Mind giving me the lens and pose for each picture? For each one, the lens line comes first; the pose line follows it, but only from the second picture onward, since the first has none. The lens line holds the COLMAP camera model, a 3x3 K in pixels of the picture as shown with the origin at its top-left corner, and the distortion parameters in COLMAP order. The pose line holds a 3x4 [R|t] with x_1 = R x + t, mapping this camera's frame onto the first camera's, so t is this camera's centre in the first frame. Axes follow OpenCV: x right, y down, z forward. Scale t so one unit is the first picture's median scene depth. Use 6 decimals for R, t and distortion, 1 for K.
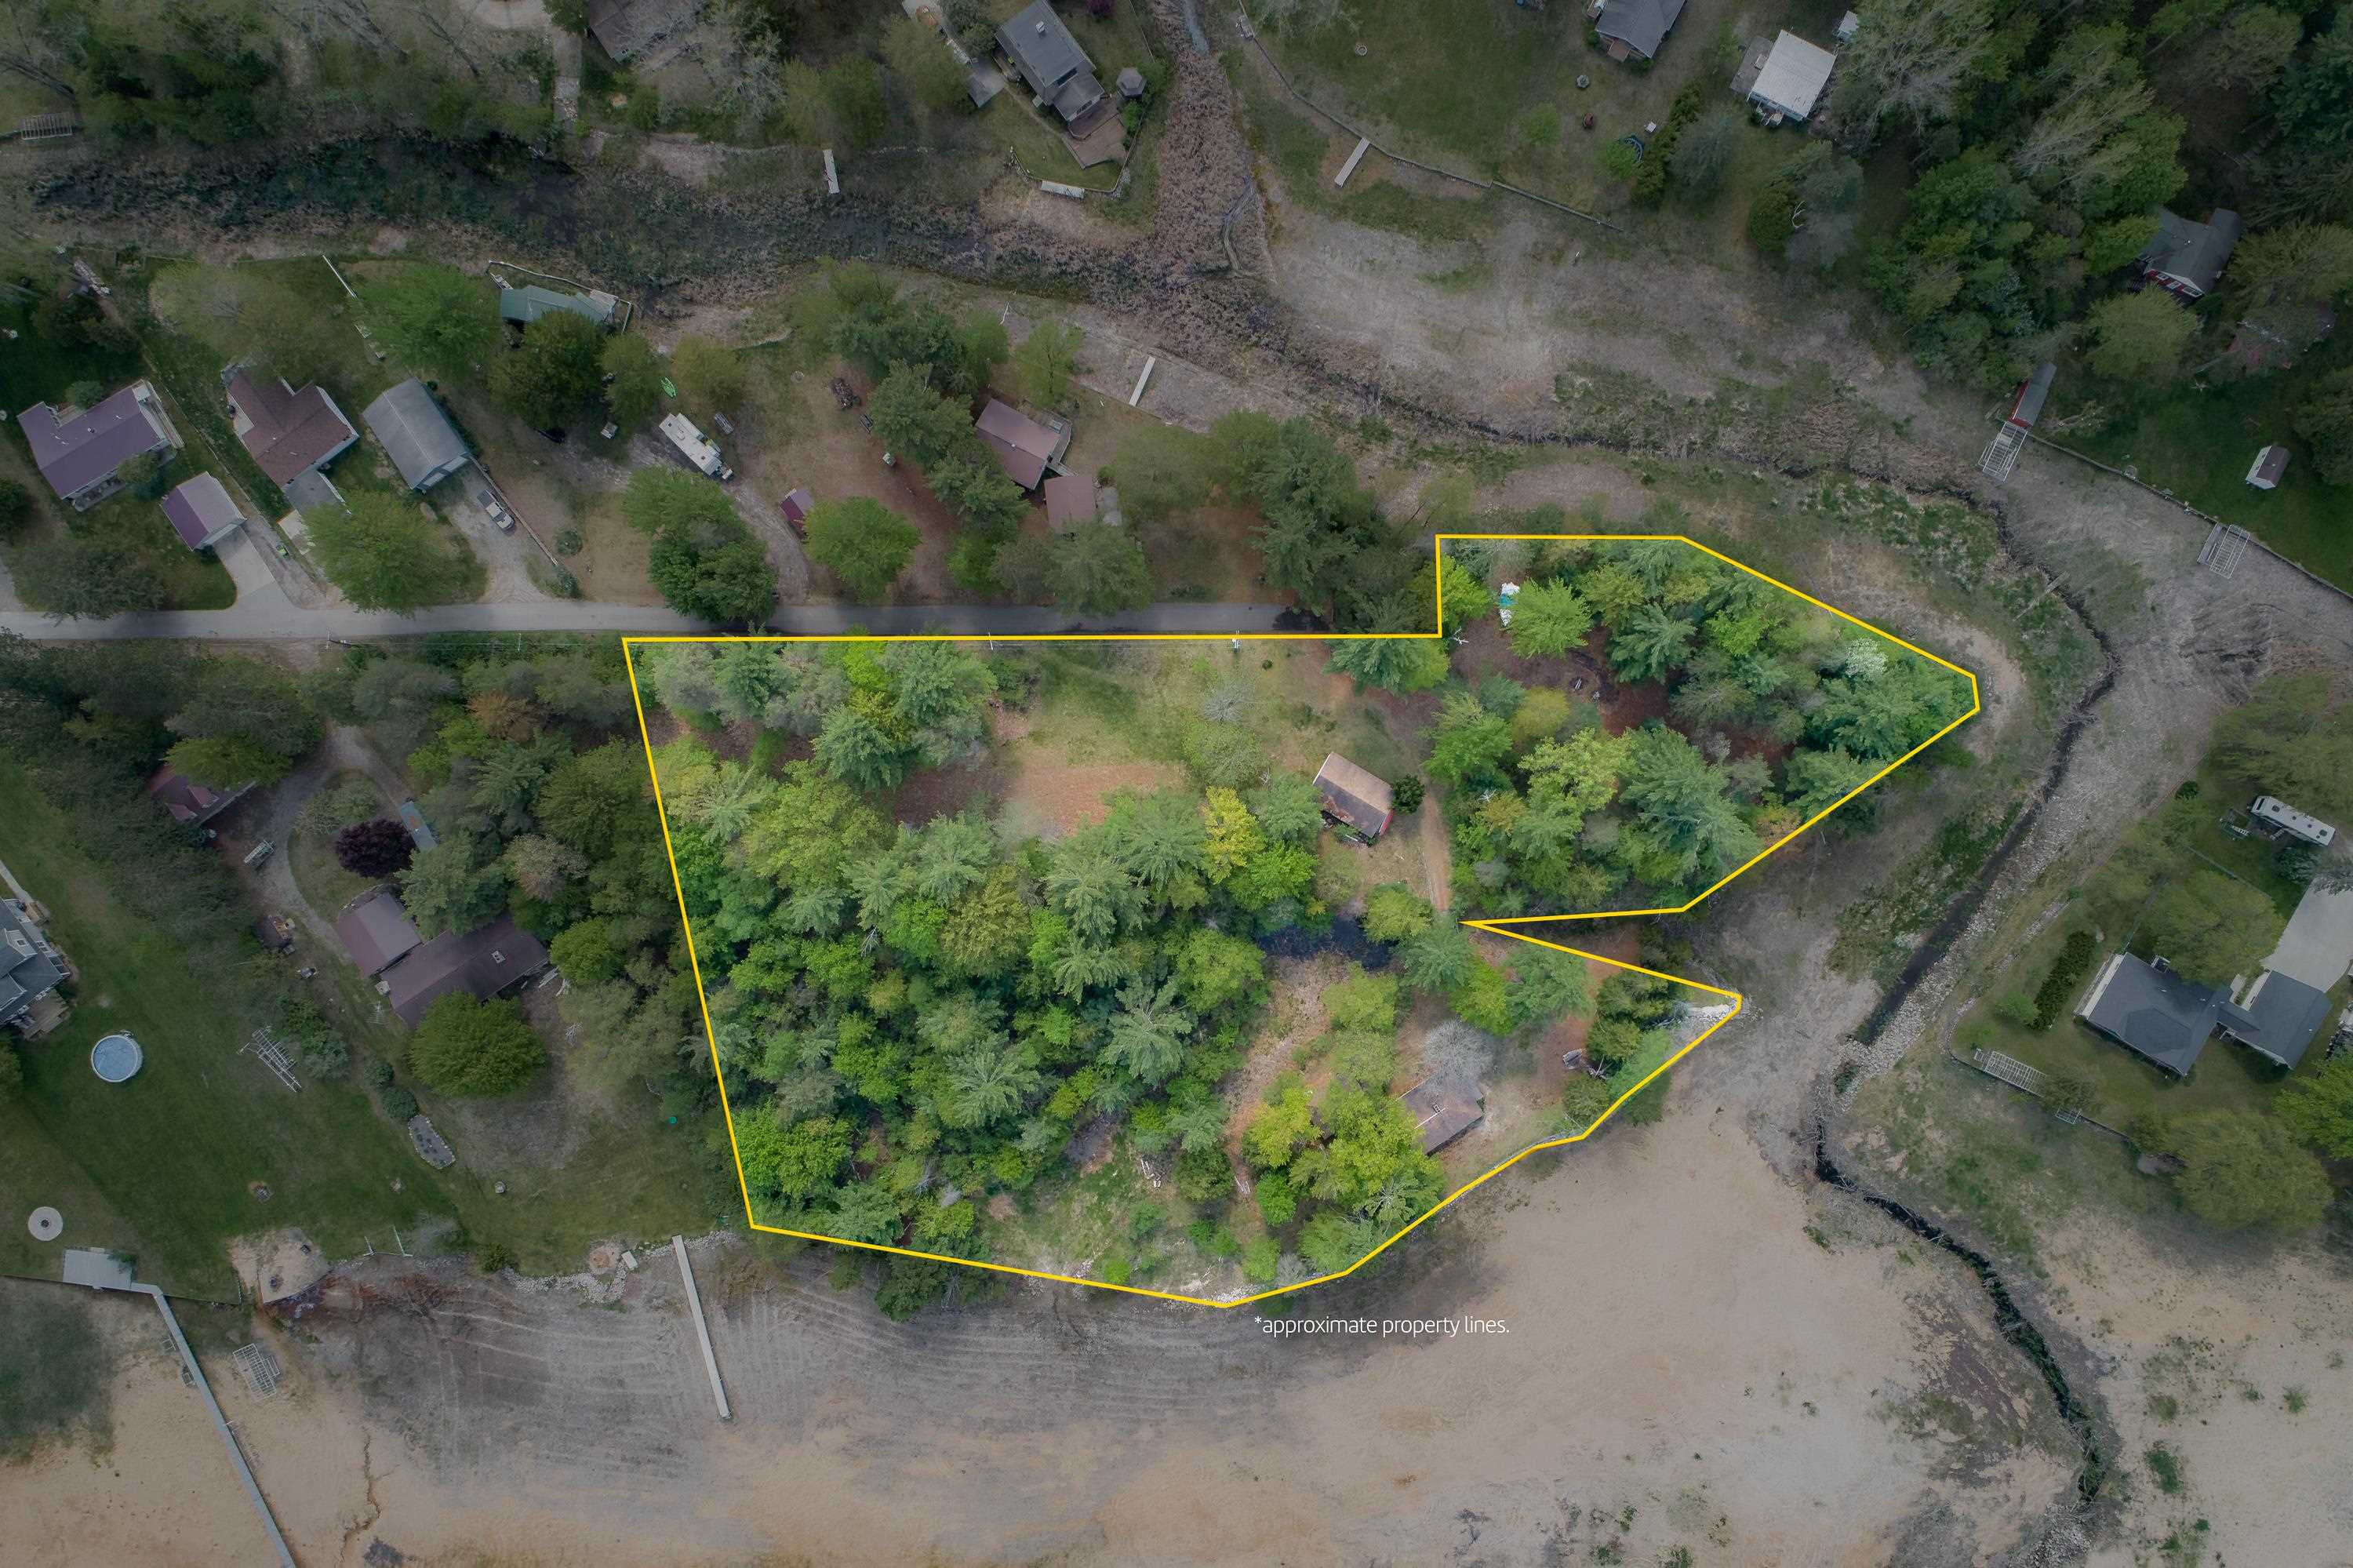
lens RADIAL K [[1581.1, 0, 1176.5], [0, 1581.1, 784.0], [0, 0, 1]] dist [-0.009736, 0.002729]
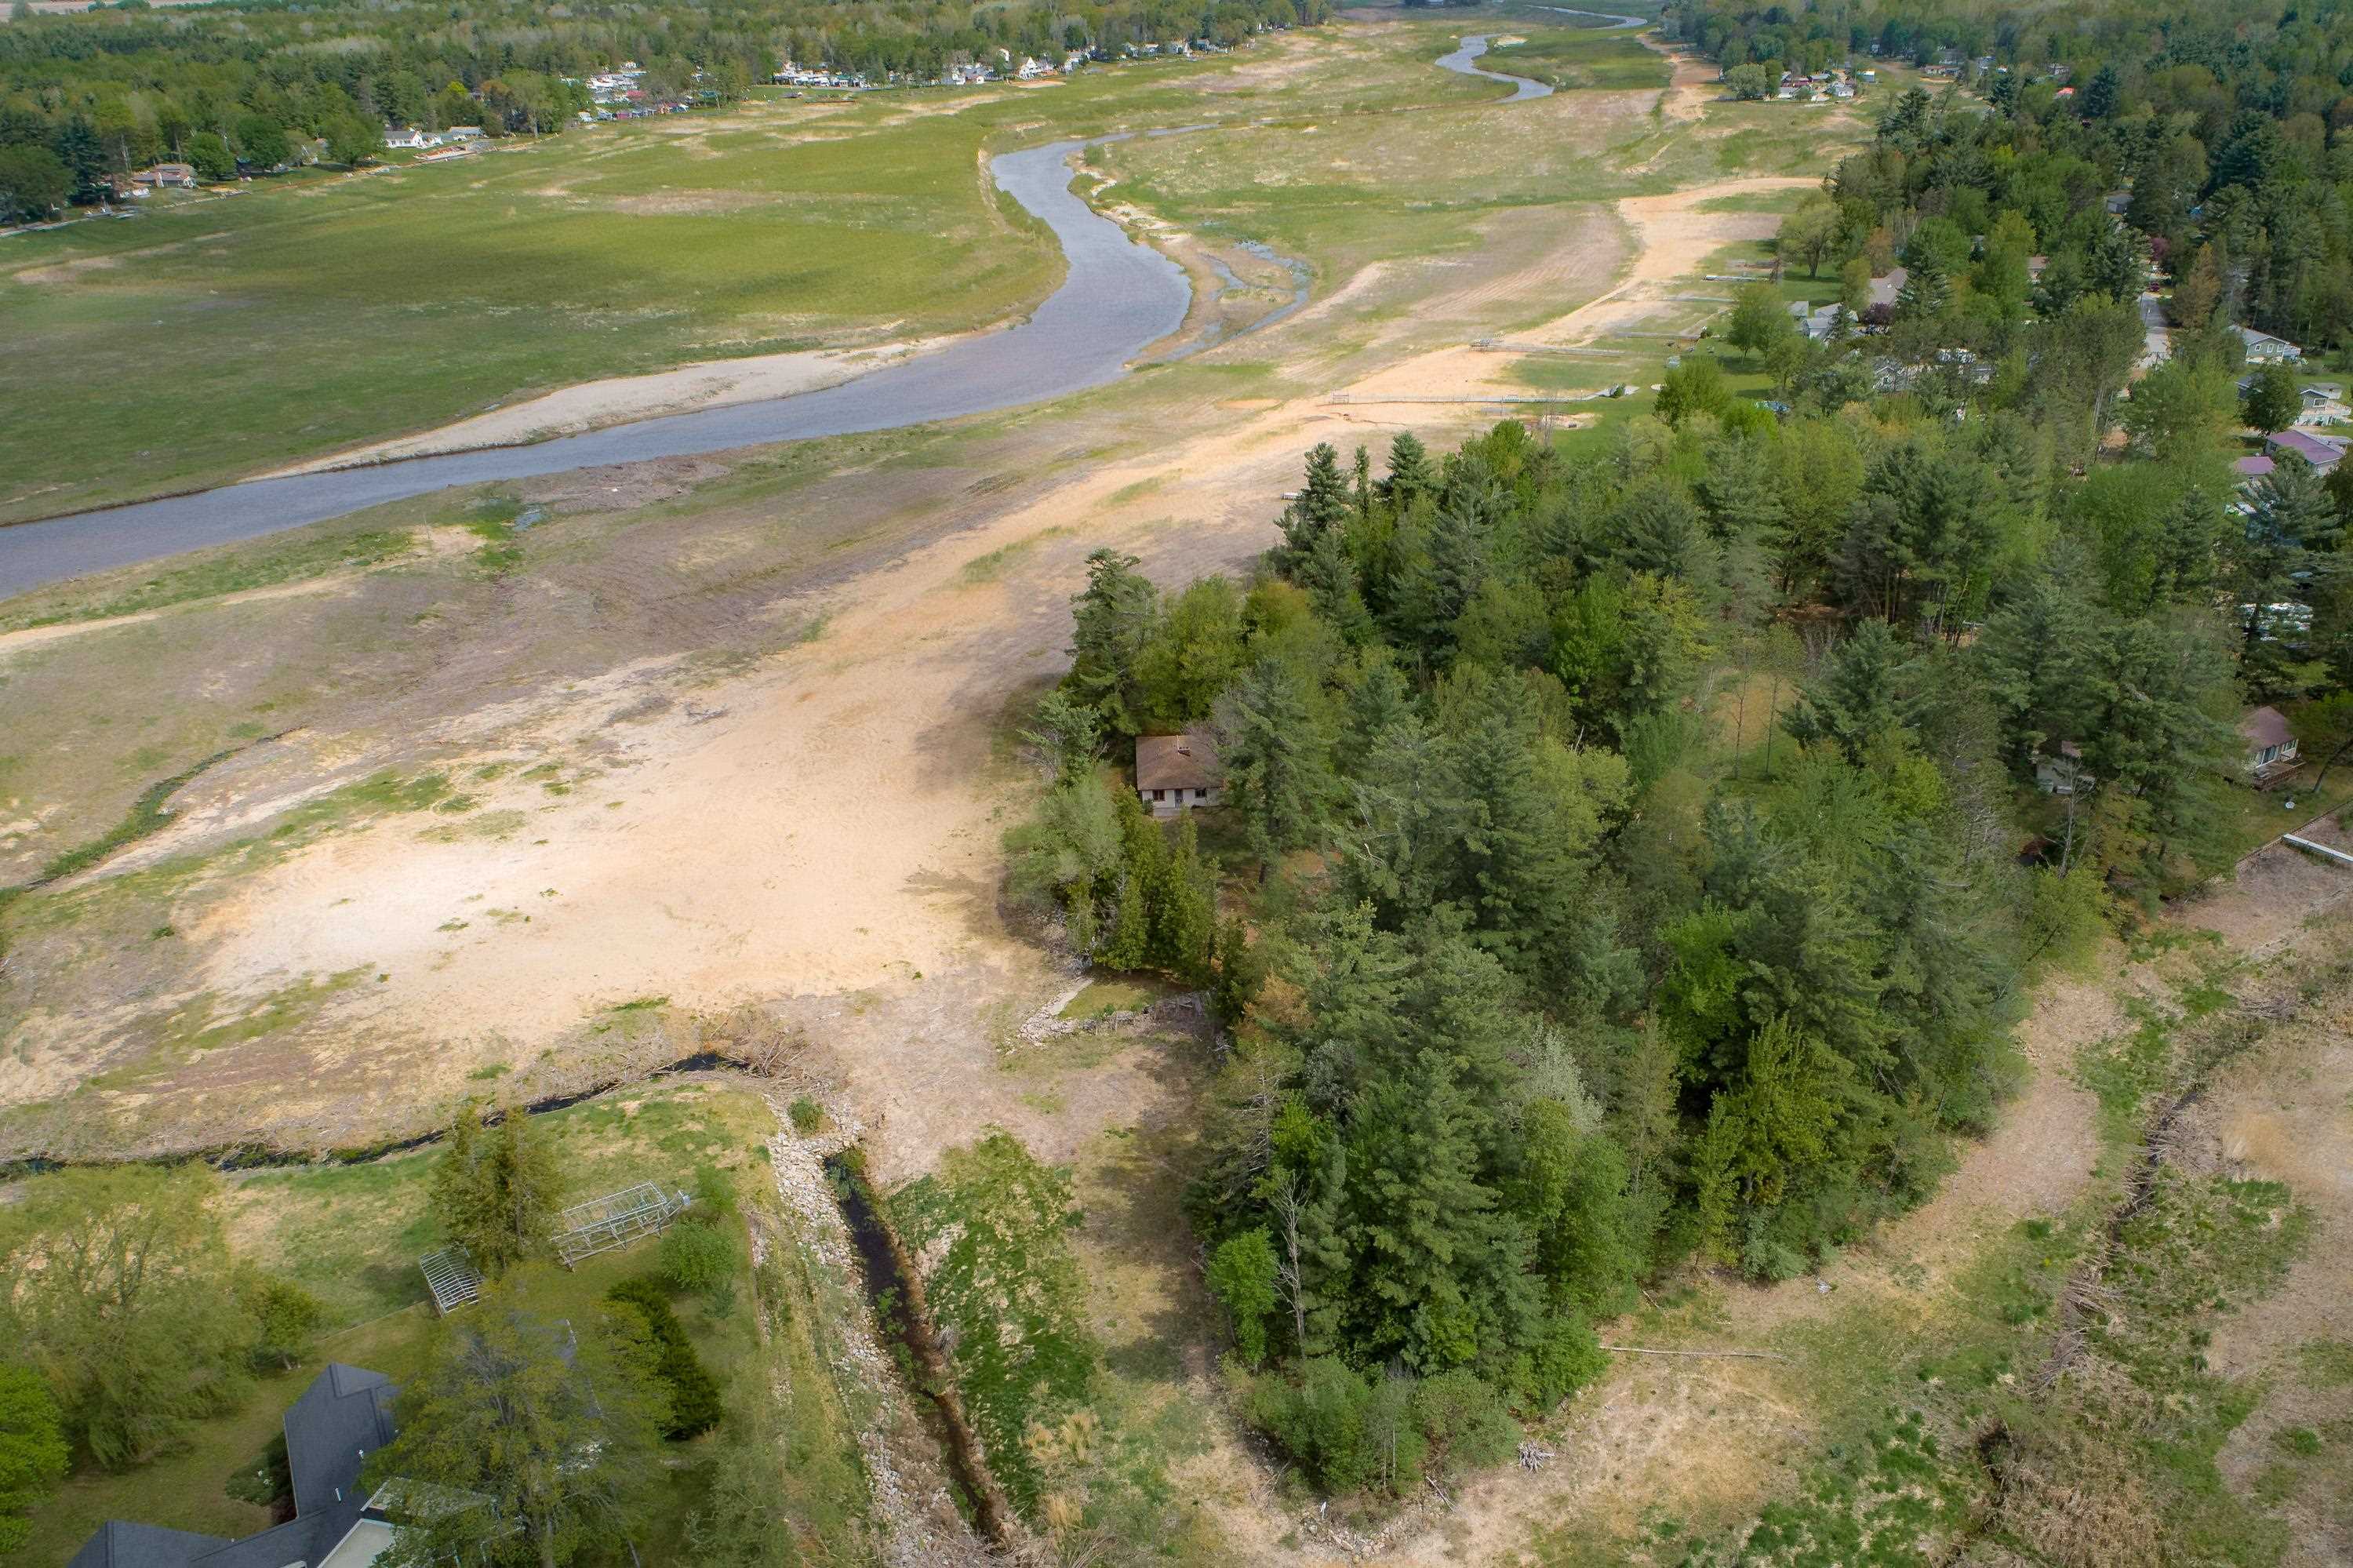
lens RADIAL K [[1902.4, 0, 1274.7], [0, 1902.4, 783.3], [0, 0, 1]] dist [-0.009021, 0.007272]
pose [[-0.491621, 0.370124, -0.788236, 0.819651], [-0.870786, -0.202315, 0.448108, -0.221691], [0.006384, 0.906684, 0.421761, 0.627346]]
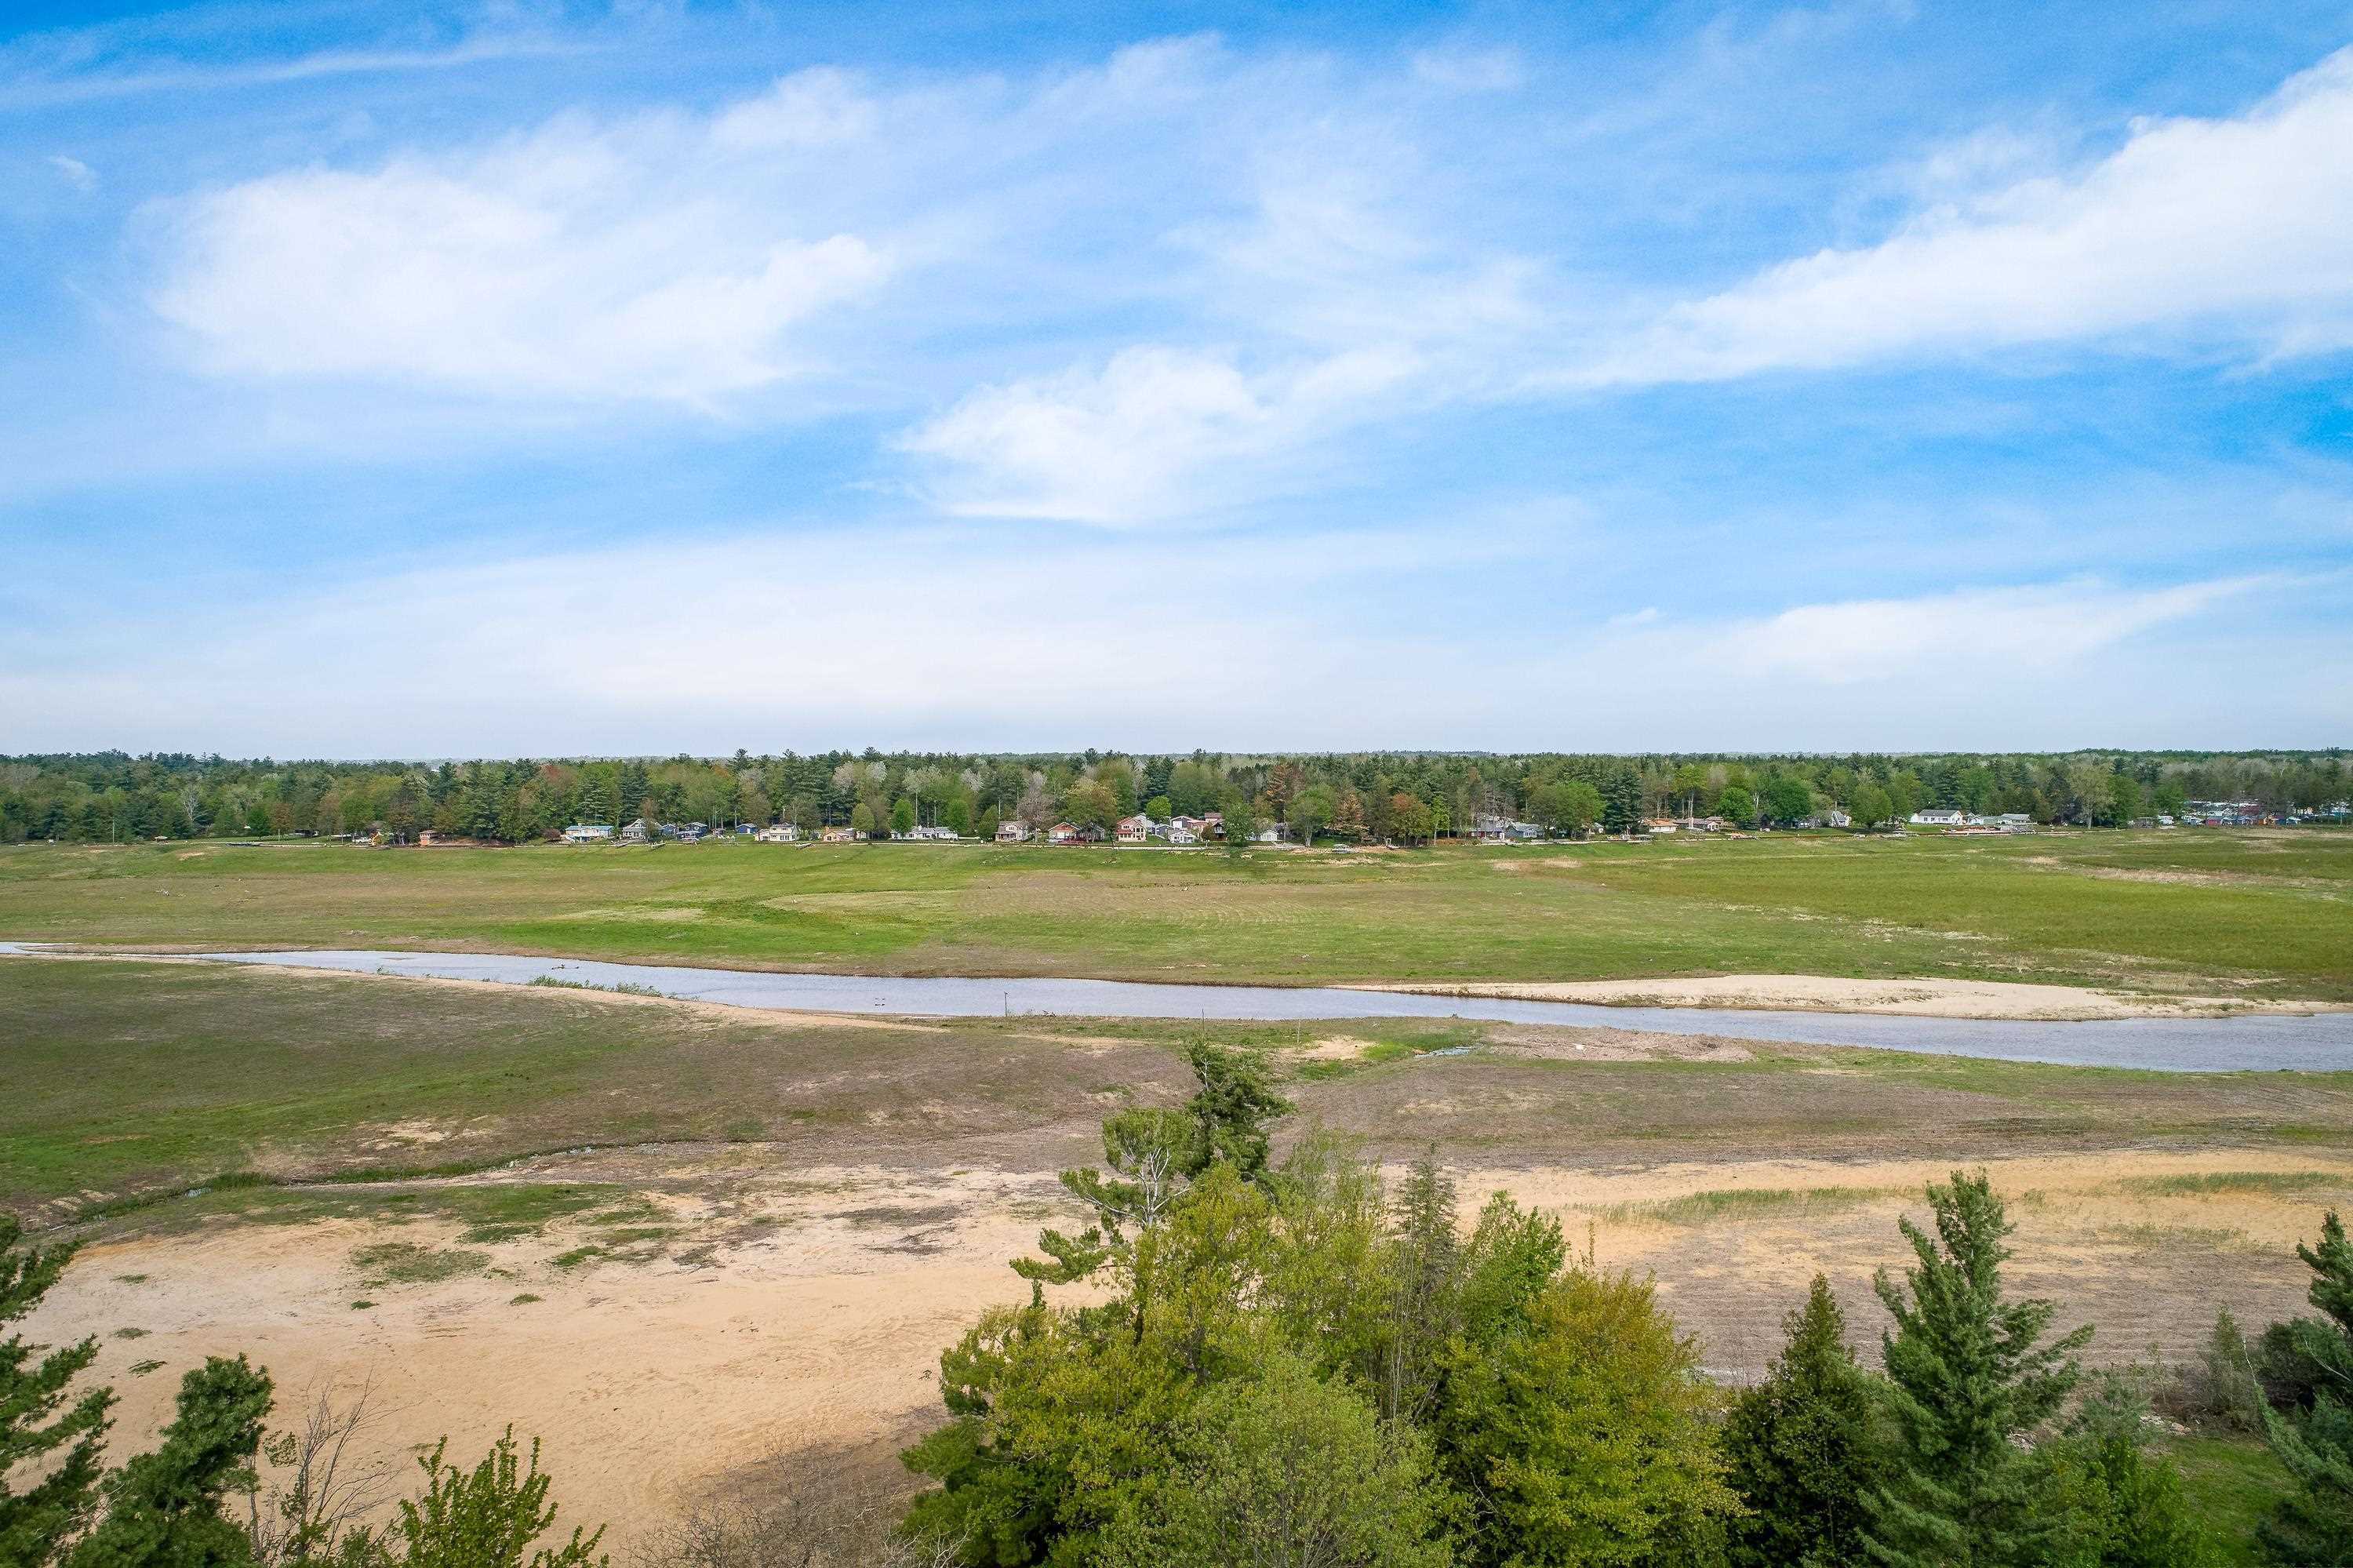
lens RADIAL K [[1581.1, 0, 1176.5], [0, 1581.1, 784.0], [0, 0, 1]] dist [-0.009736, 0.002729]
pose [[-0.998138, 0.009591, -0.060236, 0.139080], [-0.060452, -0.024174, 0.997878, -0.013686], [0.008114, 0.999662, 0.024708, 0.848813]]
